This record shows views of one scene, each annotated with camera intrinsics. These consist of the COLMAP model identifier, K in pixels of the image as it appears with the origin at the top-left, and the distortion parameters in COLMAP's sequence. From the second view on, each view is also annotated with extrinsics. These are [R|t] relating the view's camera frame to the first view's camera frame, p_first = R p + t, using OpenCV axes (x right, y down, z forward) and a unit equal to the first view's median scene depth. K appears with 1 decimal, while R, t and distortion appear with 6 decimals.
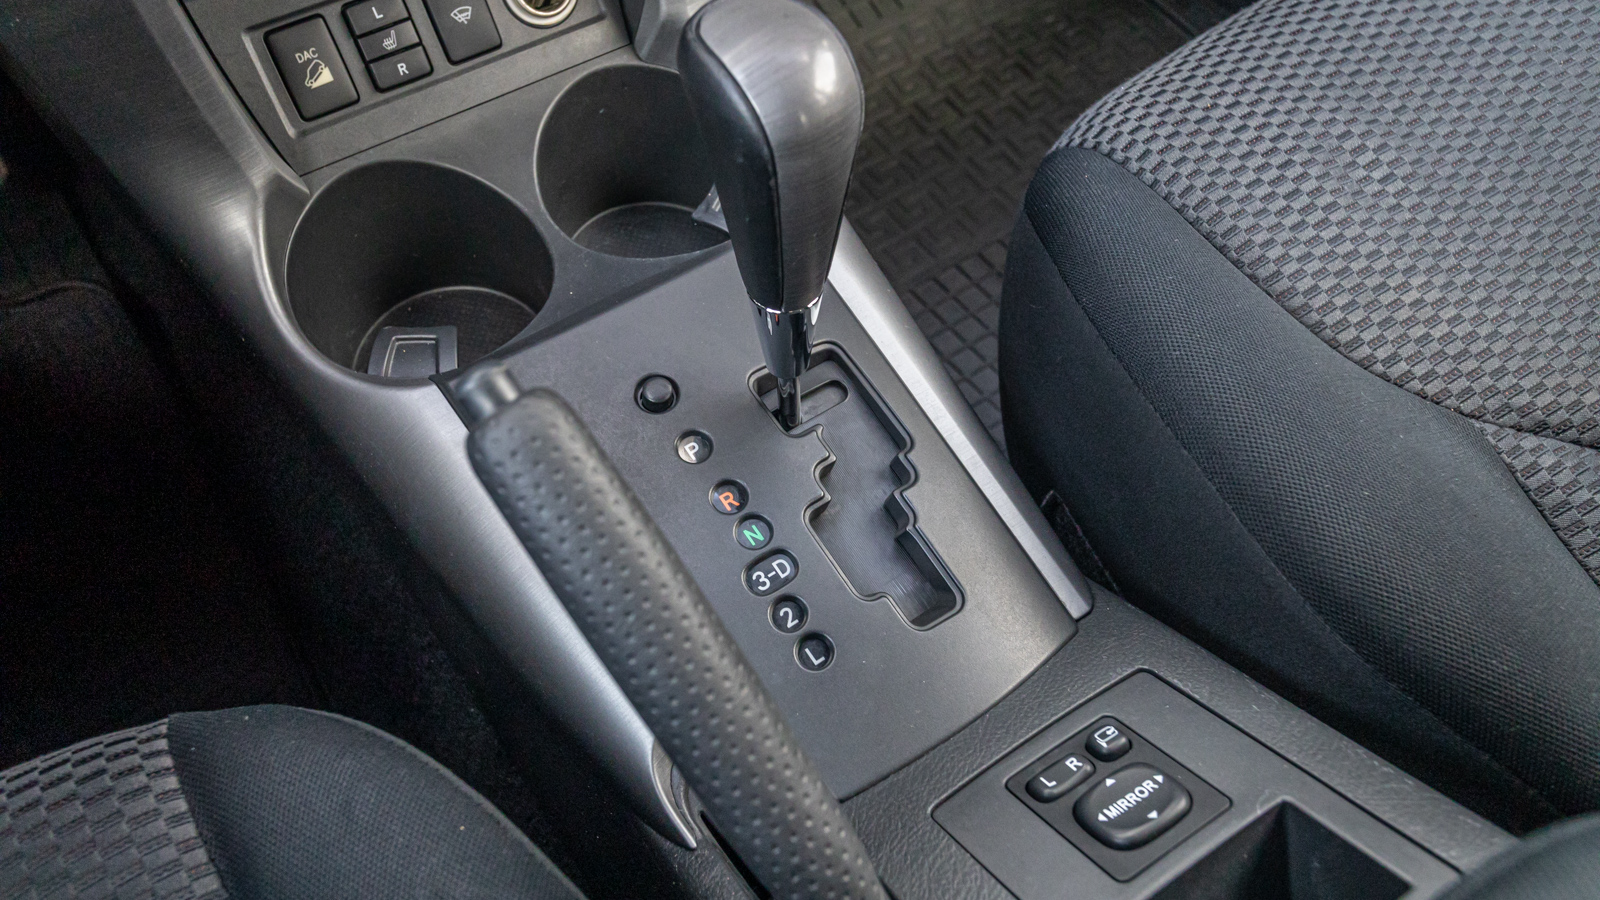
lens RADIAL K [[1337.4, 0, 800.0], [0, 1337.4, 450.0], [0, 0, 1]] dist [0.002357, 0.001260]
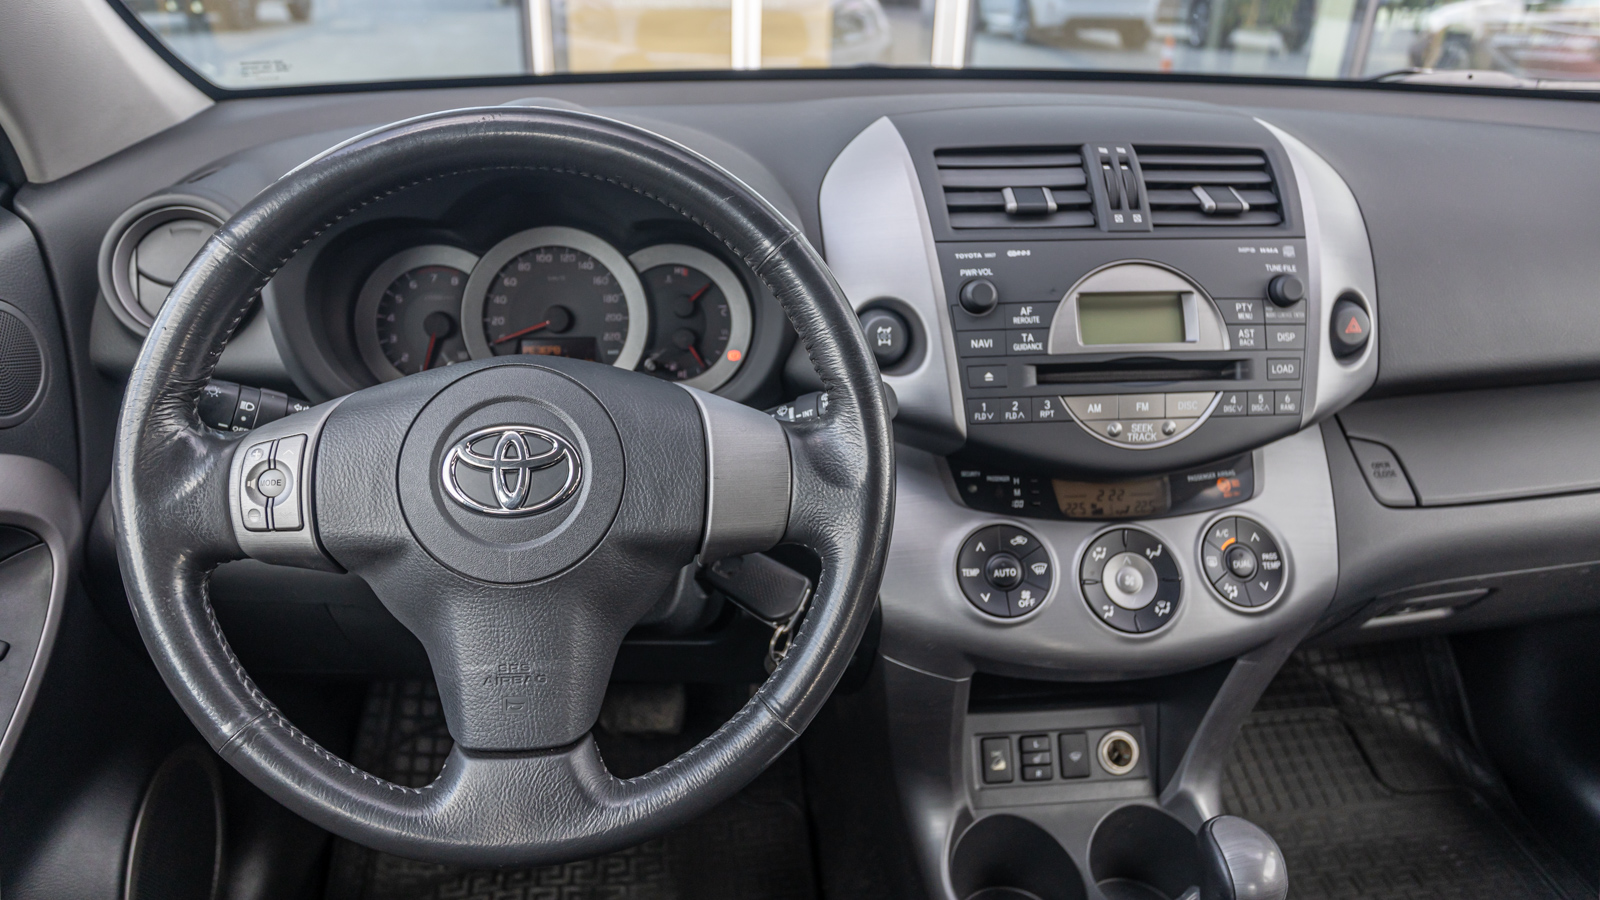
lens RADIAL K [[1058.9, 0, 792.8], [0, 1058.9, 446.6], [0, 0, 1]] dist [-0.006728, 0.004838]
pose [[0.879378, 0.200135, -0.432019, -0.036324], [-0.388308, 0.826529, -0.407512, 0.088811], [0.275519, 0.526113, 0.804546, -0.579263]]
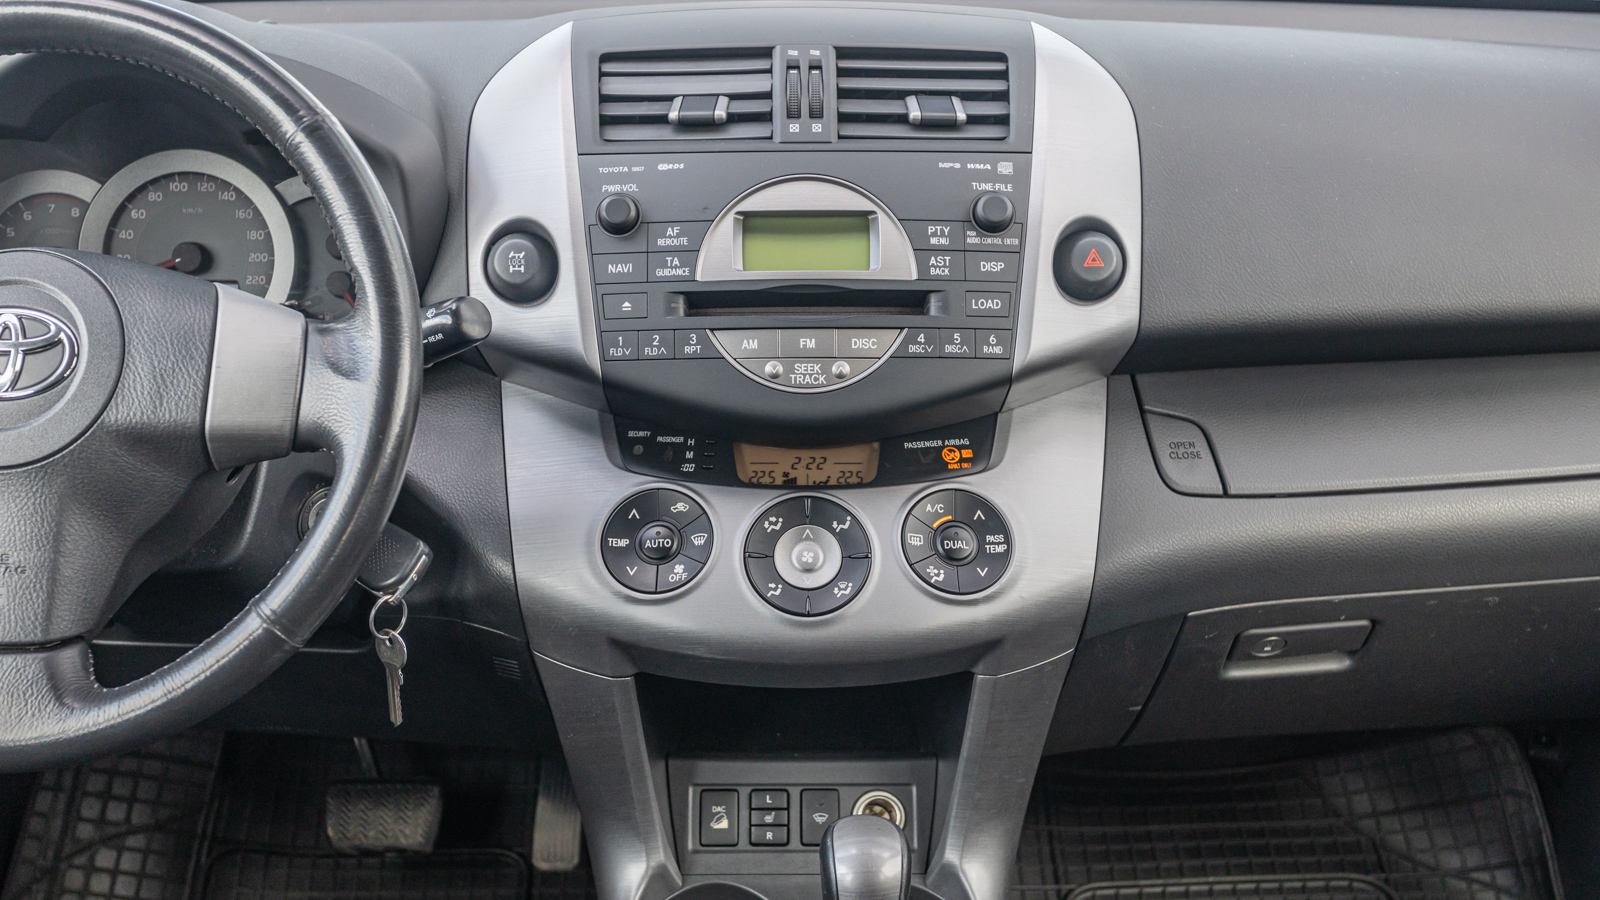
lens RADIAL K [[1720.3, 0, 808.9], [0, 1720.3, 515.1], [0, 0, 1]] dist [0.011076, -0.001097]
pose [[0.832853, 0.181472, -0.522899, 0.688636], [-0.442621, 0.785597, -0.432348, 0.255941], [0.332328, 0.591528, 0.734610, -0.648540]]
